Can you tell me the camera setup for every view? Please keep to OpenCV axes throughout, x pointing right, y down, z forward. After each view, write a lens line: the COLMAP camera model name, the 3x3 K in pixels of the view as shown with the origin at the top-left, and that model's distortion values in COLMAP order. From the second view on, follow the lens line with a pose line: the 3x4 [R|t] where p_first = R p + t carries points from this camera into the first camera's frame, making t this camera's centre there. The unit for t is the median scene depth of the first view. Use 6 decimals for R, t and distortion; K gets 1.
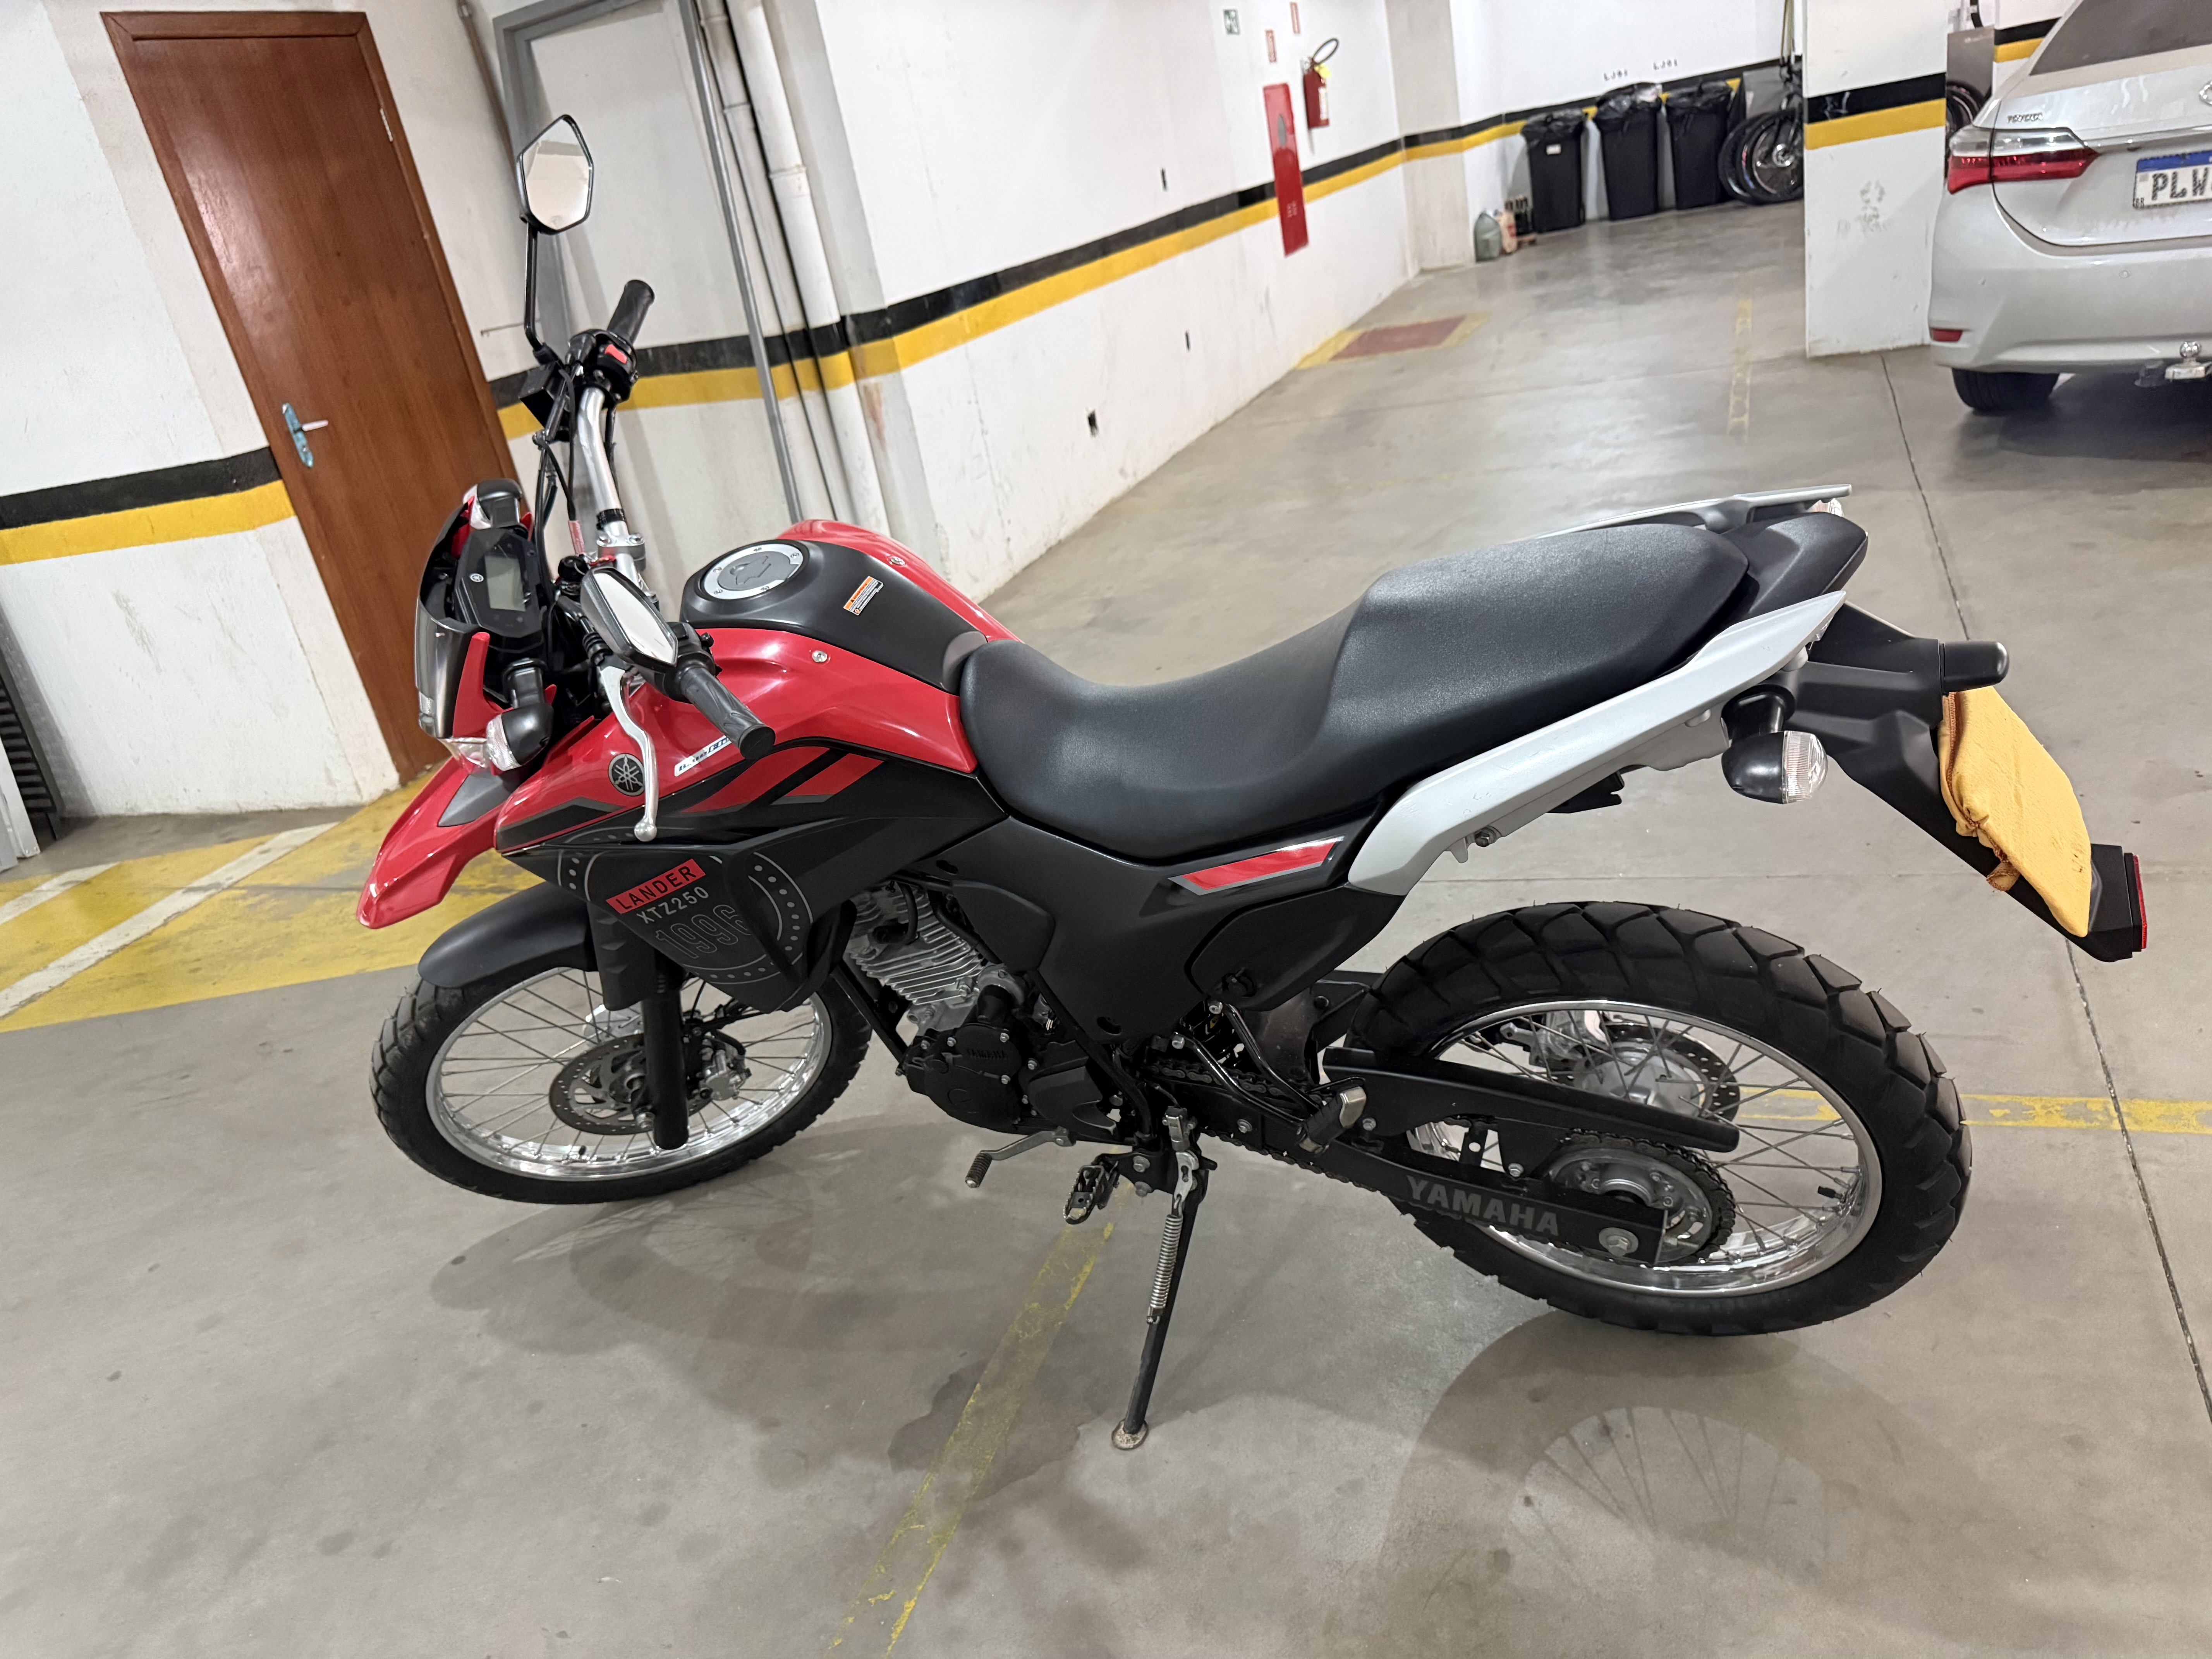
lens RADIAL K [[1559.1, 0, 1106.0], [0, 1559.1, 829.5], [0, 0, 1]] dist [0.102997, -0.199701]
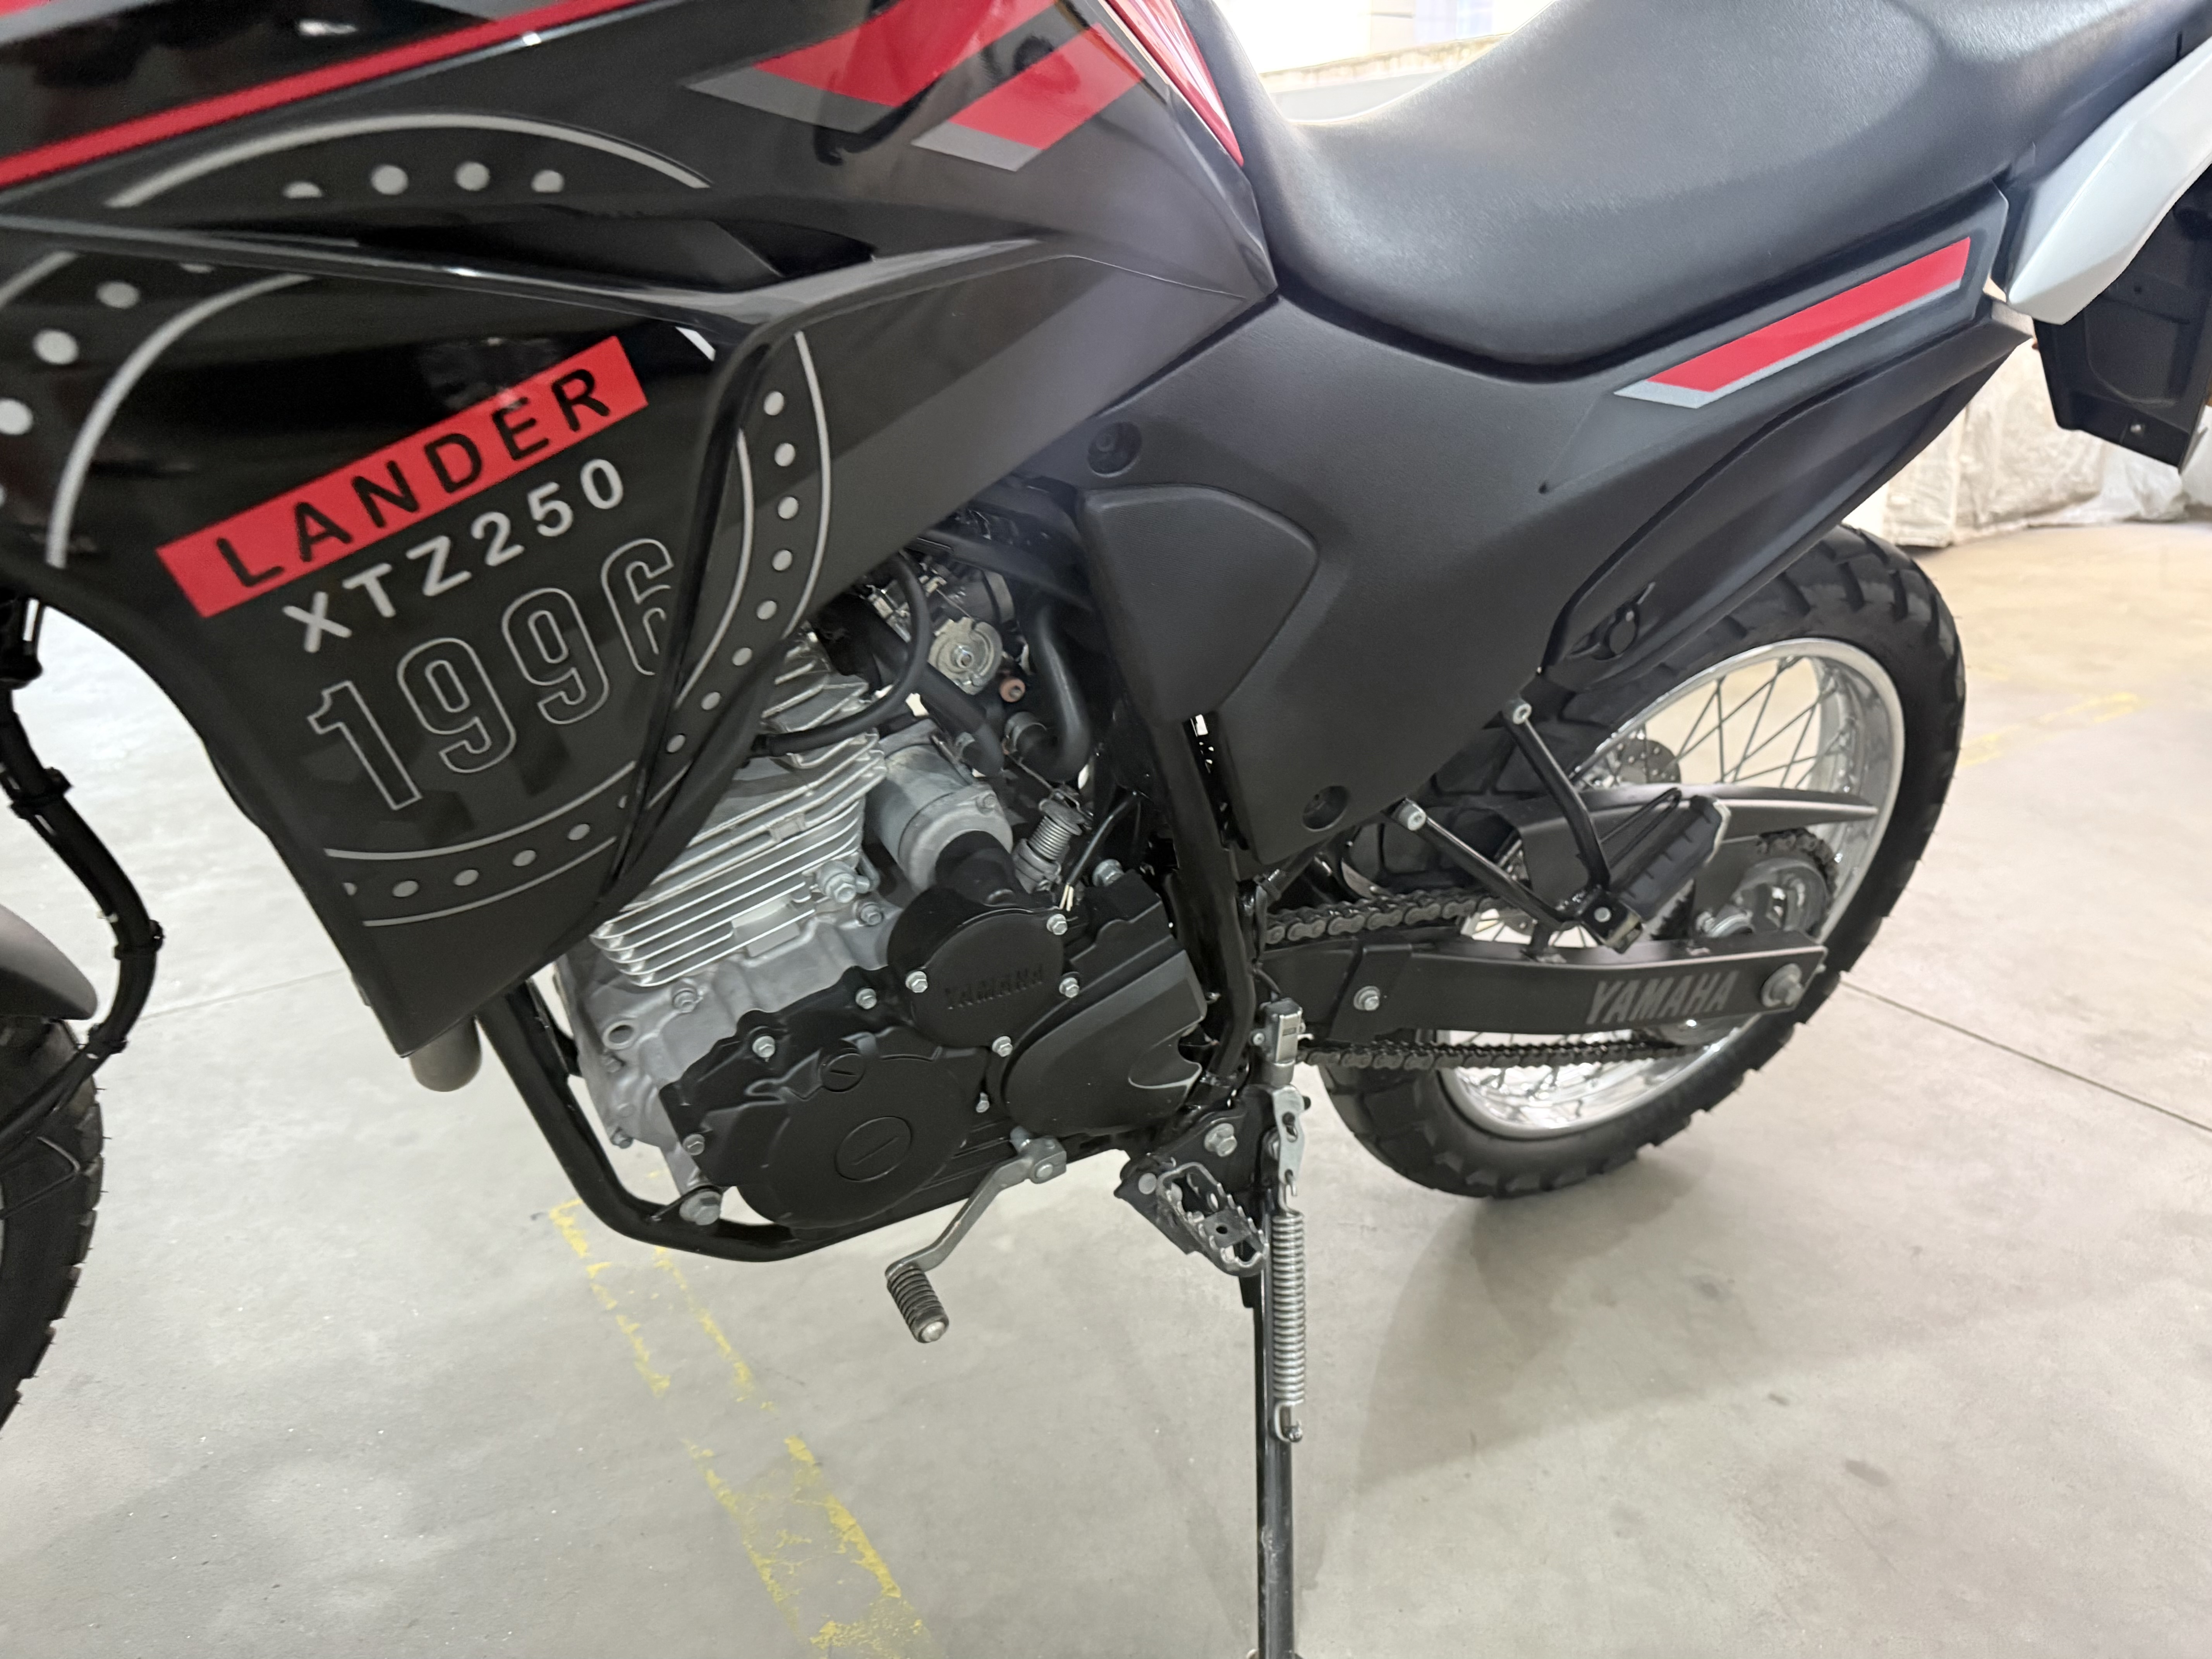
lens RADIAL K [[1559.1, 0, 1106.0], [0, 1559.1, 829.5], [0, 0, 1]] dist [0.102997, -0.199701]
pose [[0.581629, -0.120279, 0.804512, -0.432946], [0.237469, 0.971033, -0.026505, 0.127543], [-0.778020, 0.206463, 0.593344, 0.753503]]
